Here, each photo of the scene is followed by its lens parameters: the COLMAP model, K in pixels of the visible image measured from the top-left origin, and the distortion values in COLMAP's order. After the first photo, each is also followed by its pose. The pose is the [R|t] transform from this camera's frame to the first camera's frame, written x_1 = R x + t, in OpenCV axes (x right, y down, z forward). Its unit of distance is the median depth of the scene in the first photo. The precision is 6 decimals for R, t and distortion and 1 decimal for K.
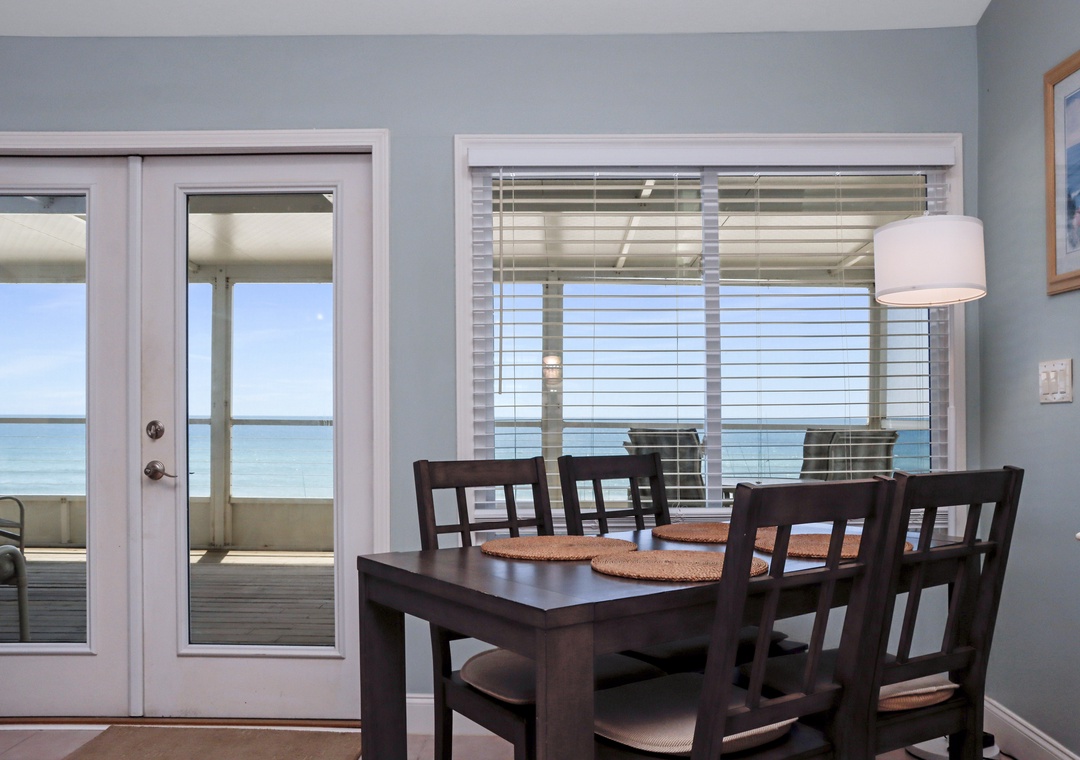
lens RADIAL K [[946.6, 0, 520.3], [0, 946.6, 381.3], [0, 0, 1]] dist [-0.147129, 0.118105]
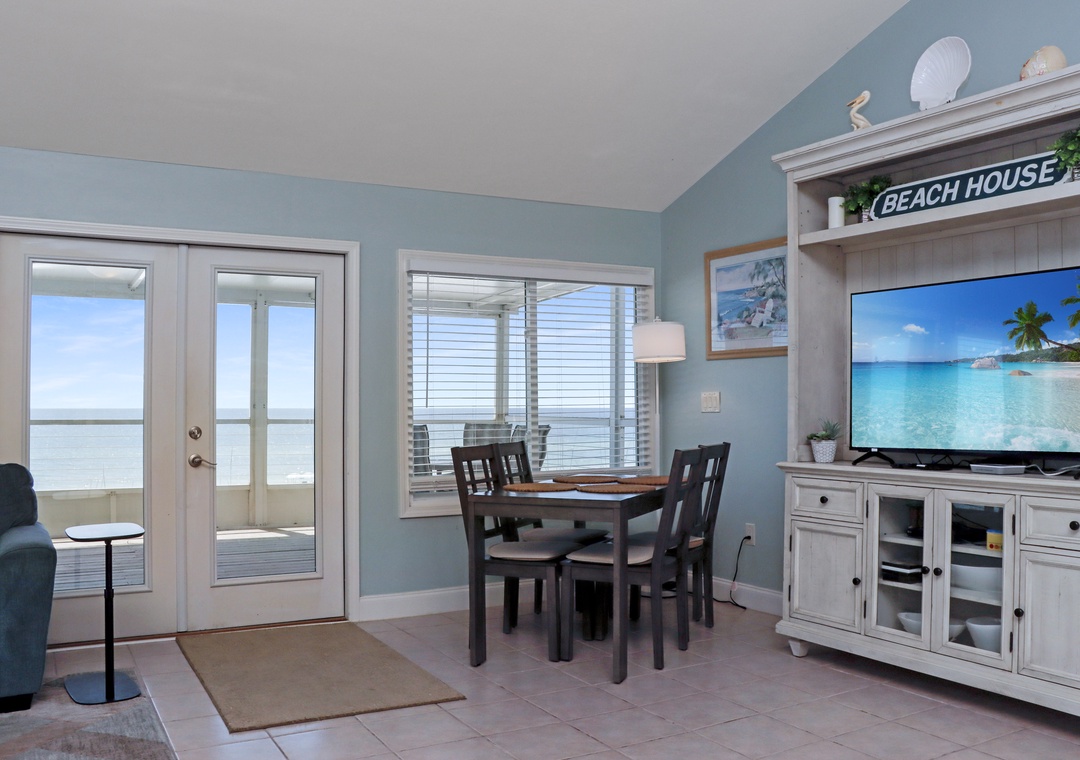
lens RADIAL K [[946.6, 0, 520.3], [0, 946.6, 381.3], [0, 0, 1]] dist [-0.147129, 0.118105]
pose [[0.871888, 0.006938, 0.489656, -0.700175], [-0.011381, 0.999917, 0.006097, -0.046970], [-0.489573, -0.010889, 0.871894, -0.549991]]
